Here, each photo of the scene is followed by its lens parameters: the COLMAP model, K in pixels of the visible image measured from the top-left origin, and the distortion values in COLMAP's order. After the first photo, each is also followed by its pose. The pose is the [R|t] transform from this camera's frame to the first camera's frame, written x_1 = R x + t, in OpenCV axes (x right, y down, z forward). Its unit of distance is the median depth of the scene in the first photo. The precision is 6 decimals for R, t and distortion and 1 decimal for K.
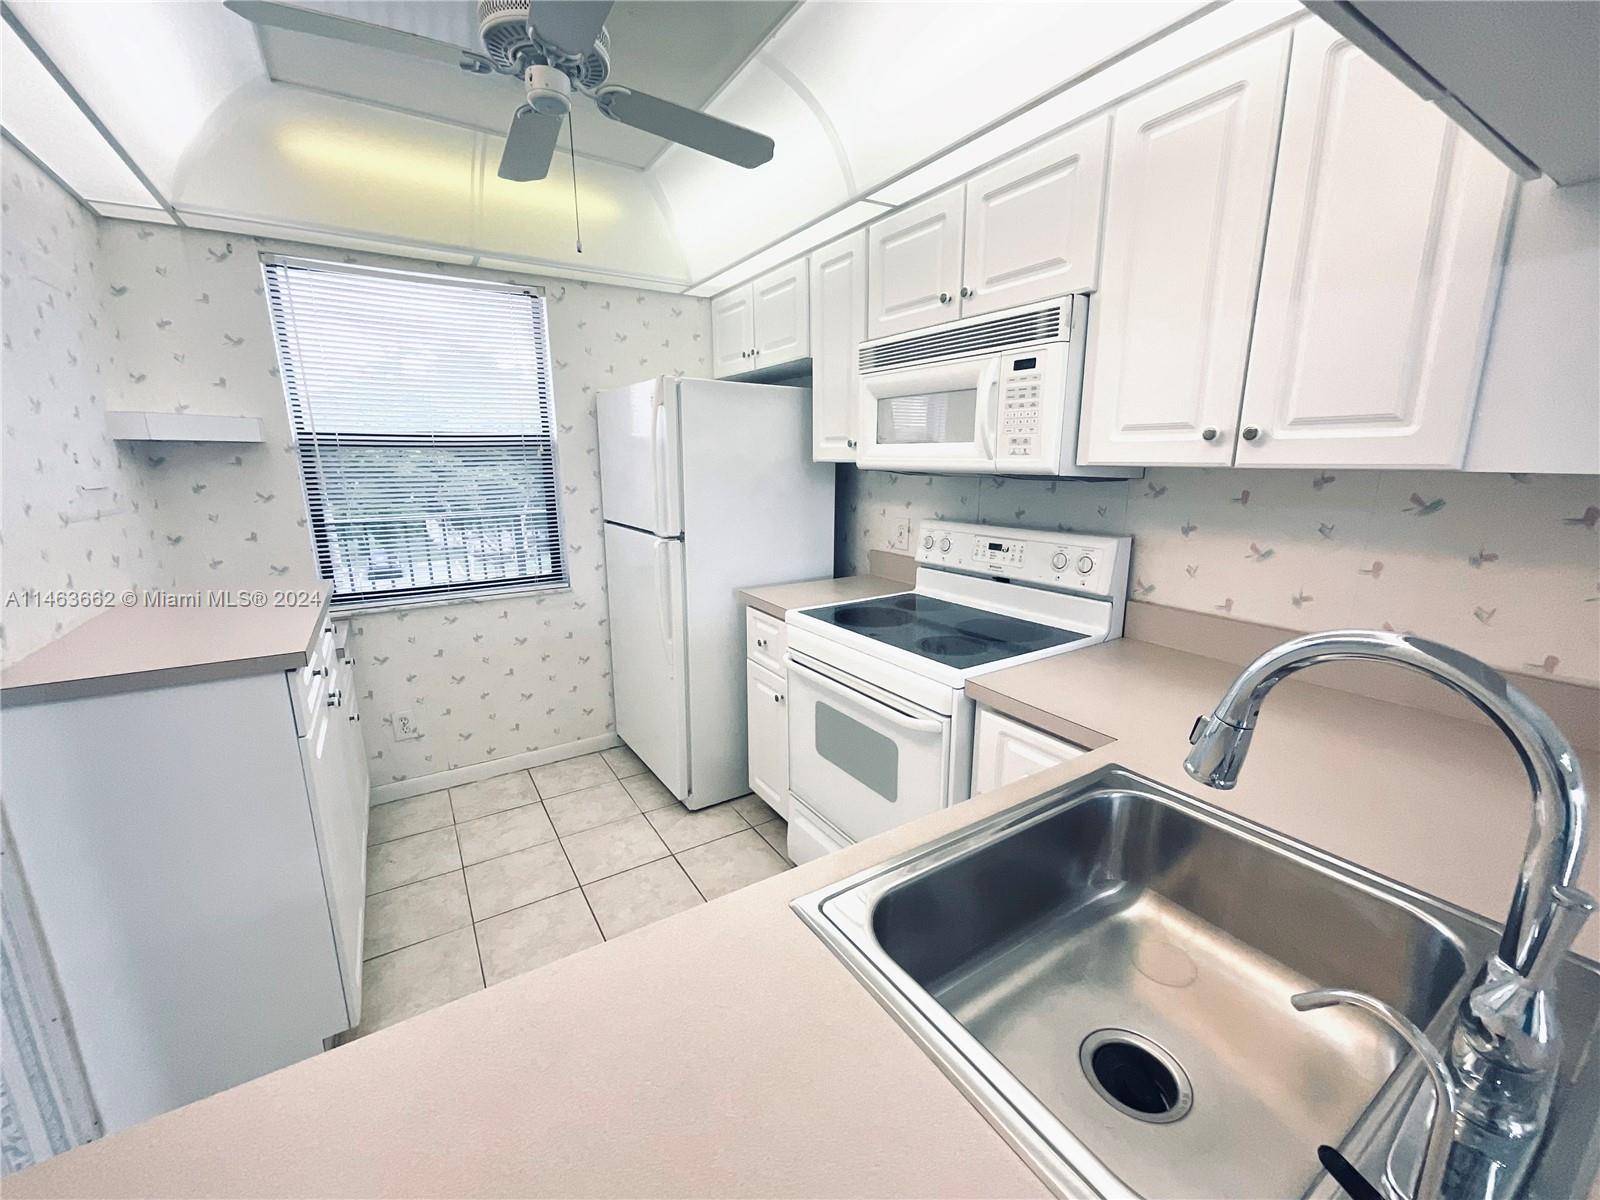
lens RADIAL K [[645.0, 0, 799.0], [0, 645.0, 602.0], [0, 0, 1]] dist [-0.010719, 0.006188]
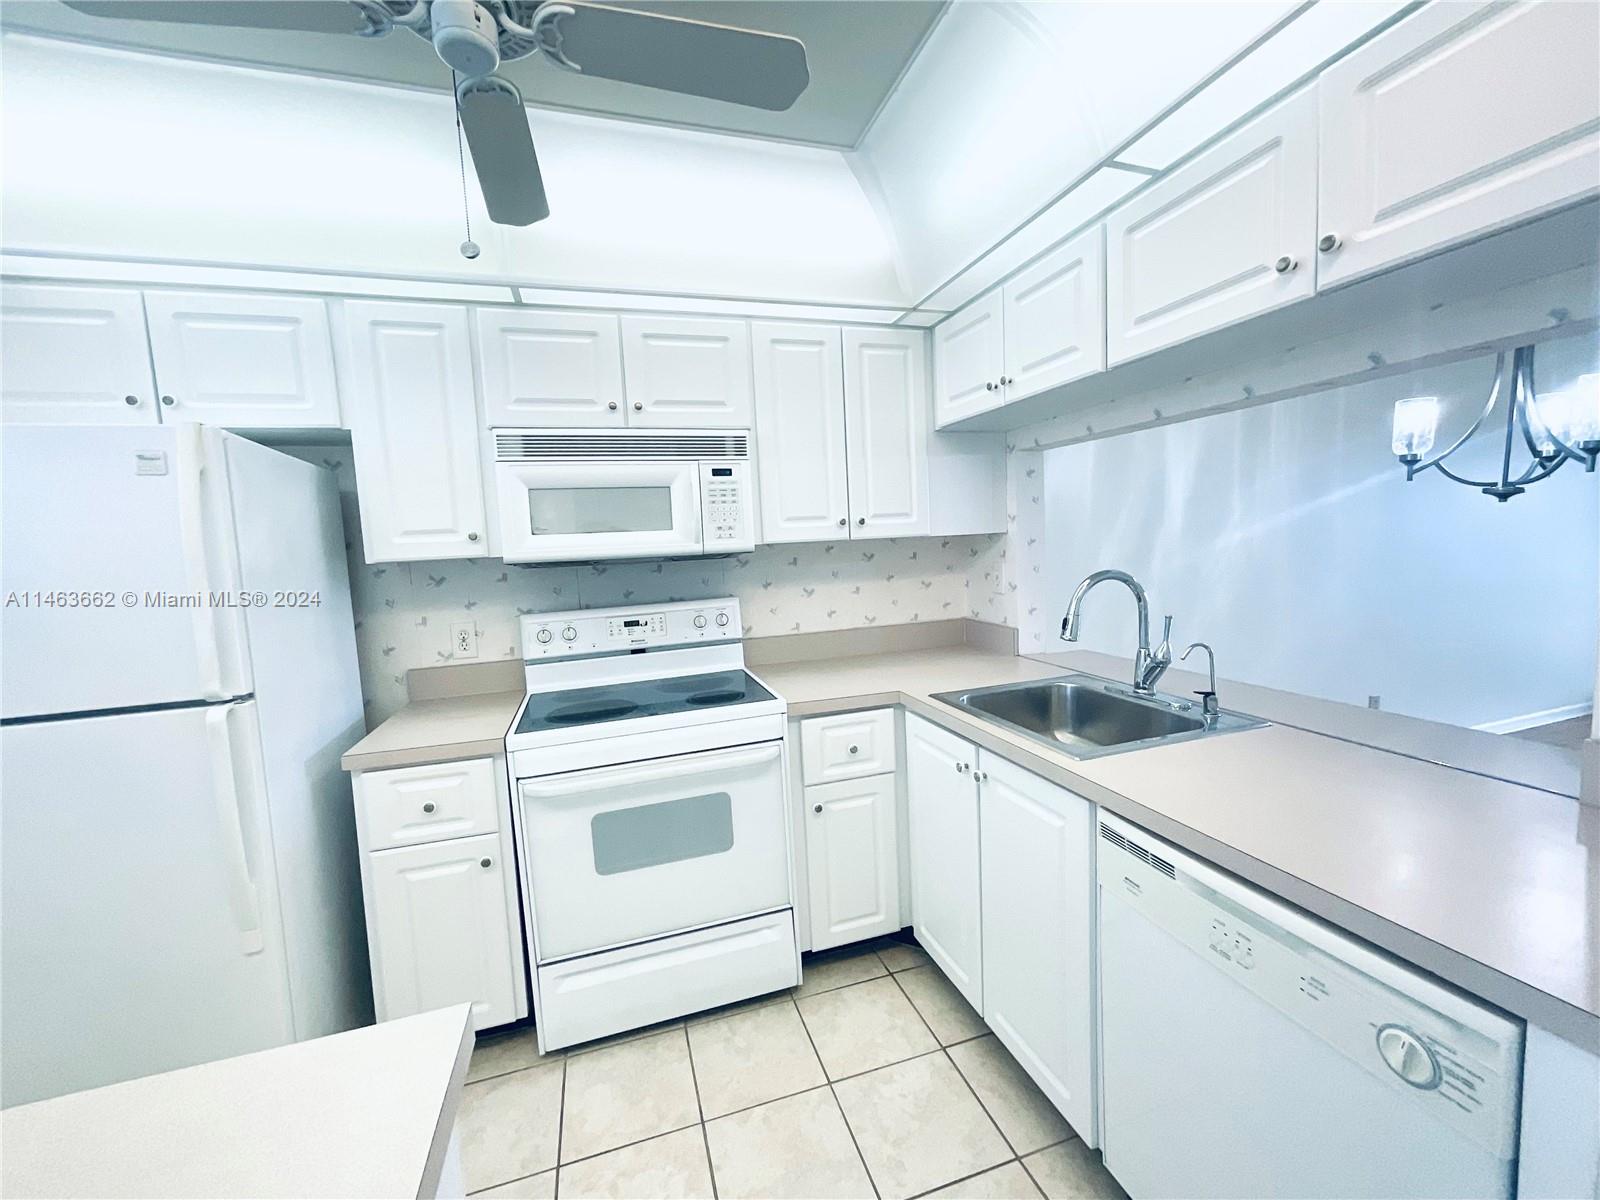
lens RADIAL K [[645.0, 0, 799.0], [0, 645.0, 602.0], [0, 0, 1]] dist [-0.010719, 0.006188]
pose [[0.259869, -0.099149, 0.960540, -0.839982], [0.260394, 0.965062, 0.029167, -0.095270], [-0.929873, 0.242540, 0.276607, 0.491850]]
